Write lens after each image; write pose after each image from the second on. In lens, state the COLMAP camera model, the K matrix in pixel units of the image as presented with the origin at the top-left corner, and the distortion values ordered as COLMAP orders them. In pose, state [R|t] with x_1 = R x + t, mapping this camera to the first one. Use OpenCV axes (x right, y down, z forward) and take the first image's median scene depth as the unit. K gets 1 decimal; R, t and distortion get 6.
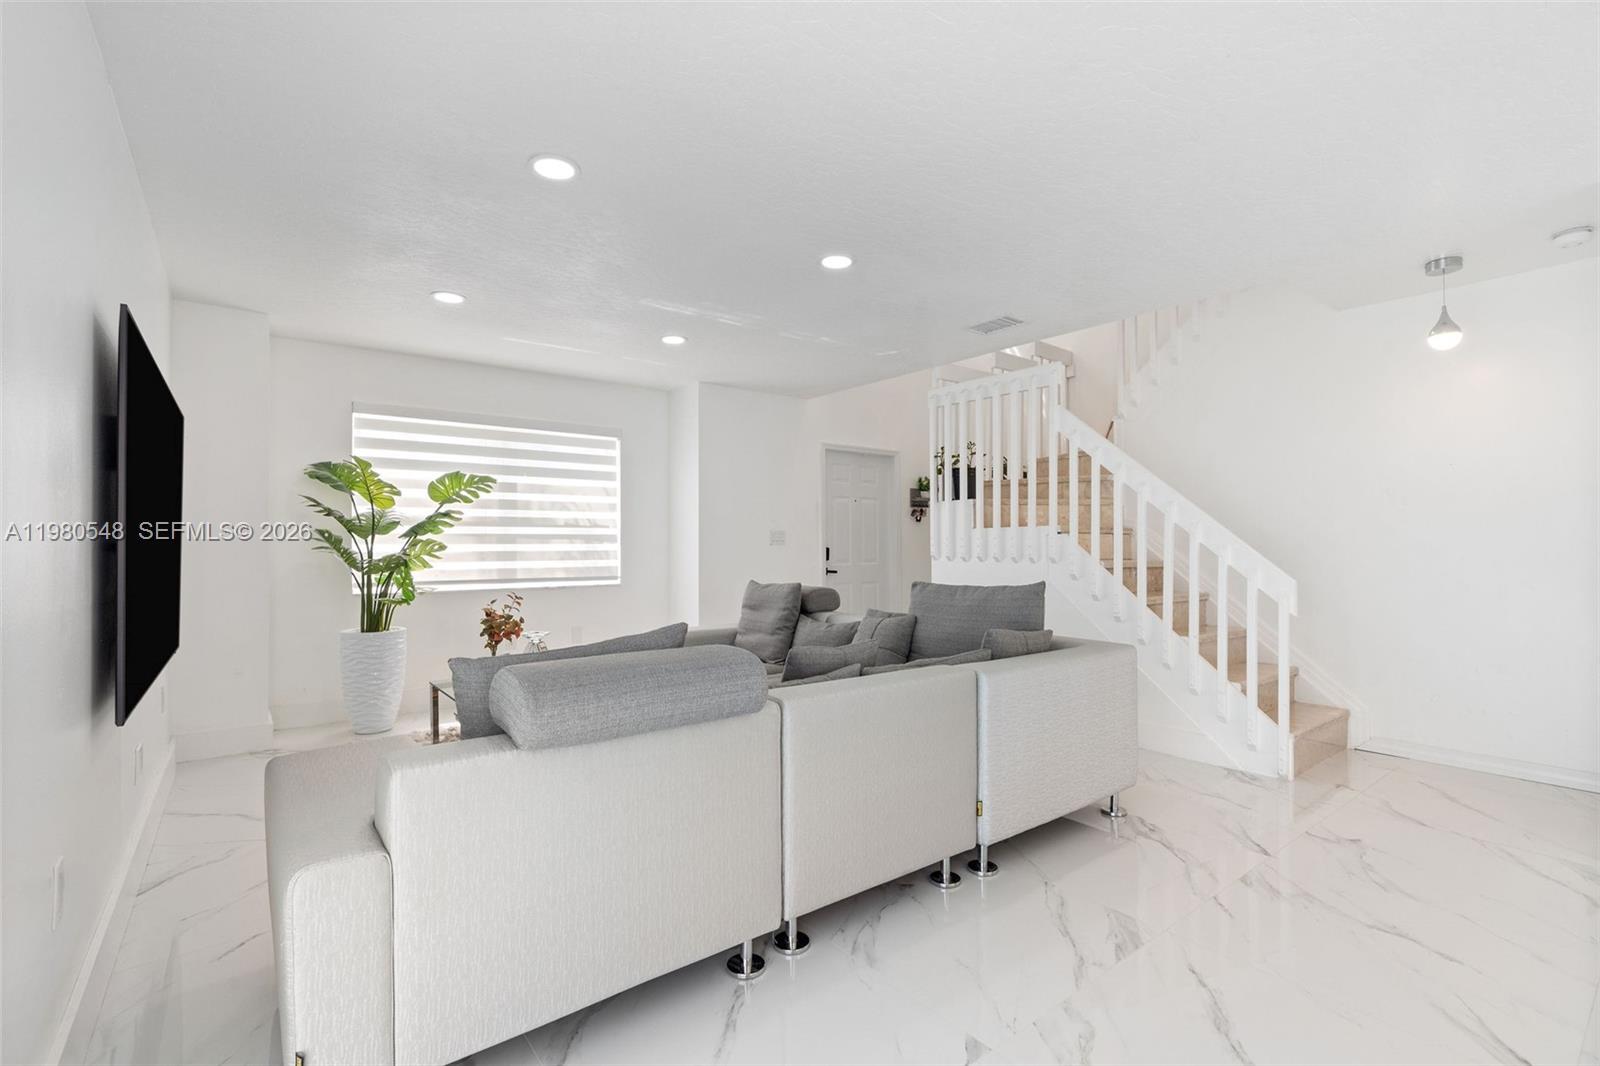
lens RADIAL K [[719.5, 0, 785.3], [0, 719.5, 524.9], [0, 0, 1]] dist [-0.008347, 0.002400]
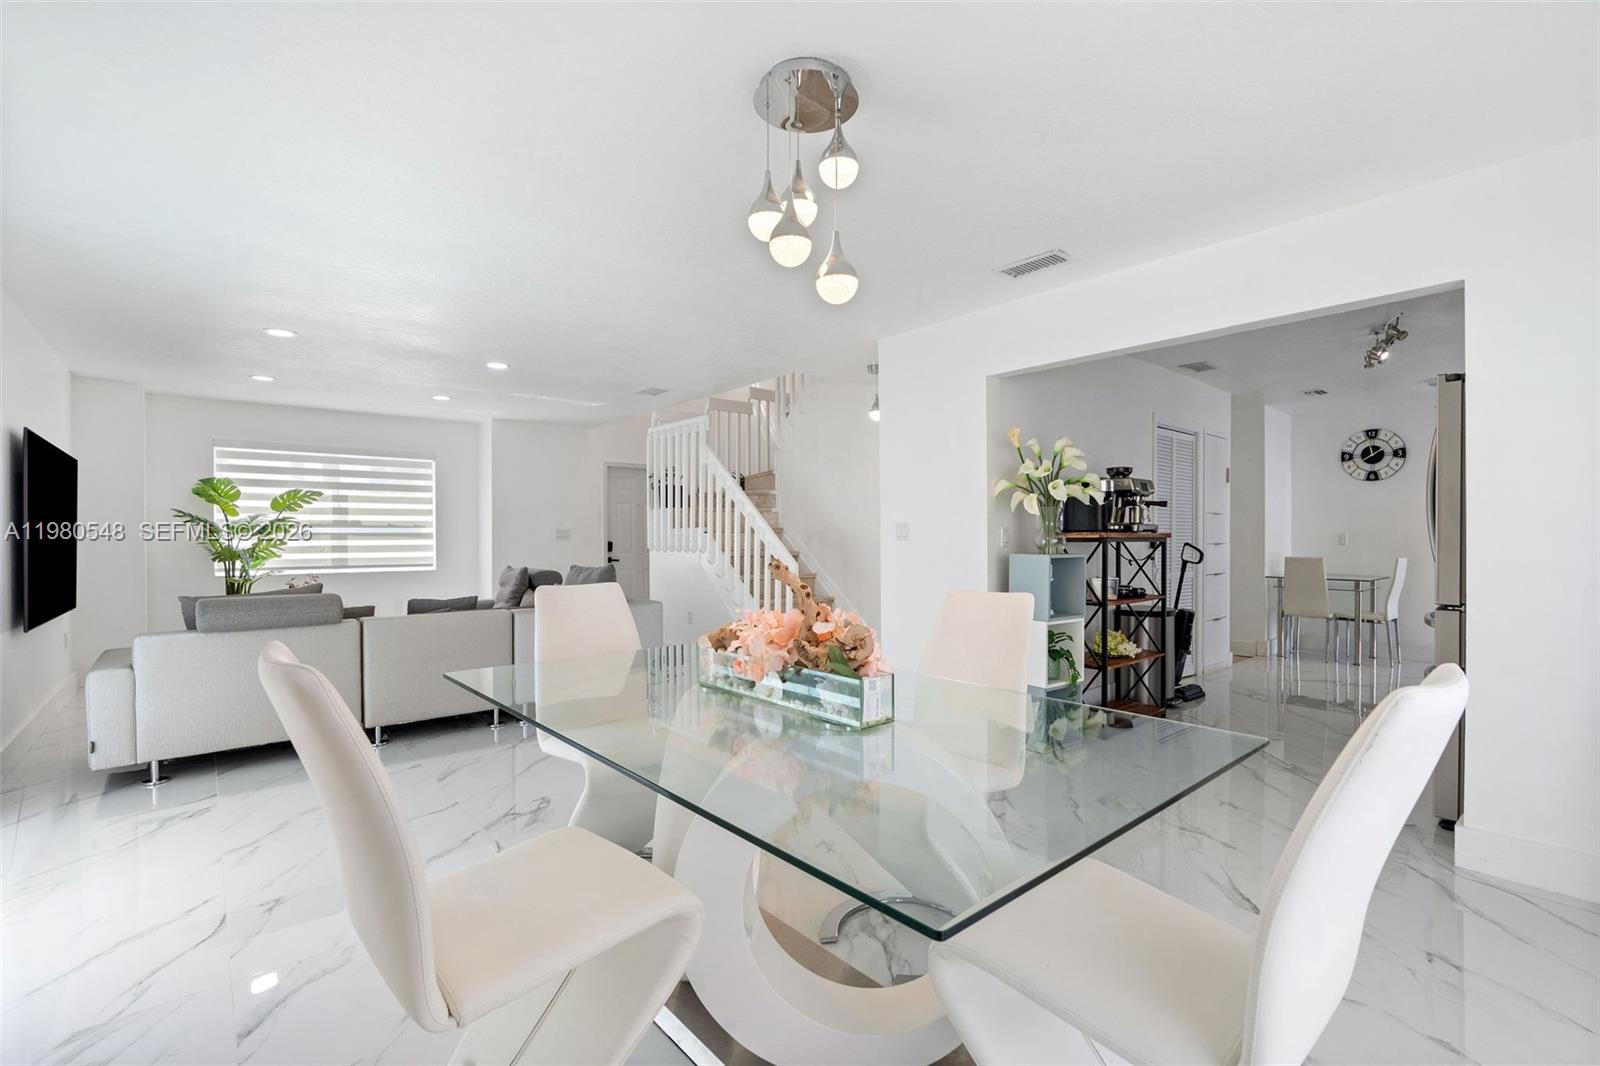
lens RADIAL K [[719.5, 0, 794.0], [0, 719.5, 533.7], [0, 0, 1]] dist [-0.008347, 0.002400]
pose [[0.999025, -0.002156, 0.044084, 0.436227], [0.001183, 0.999755, 0.022088, -0.015748], [-0.044121, -0.022014, 0.998784, -0.418945]]
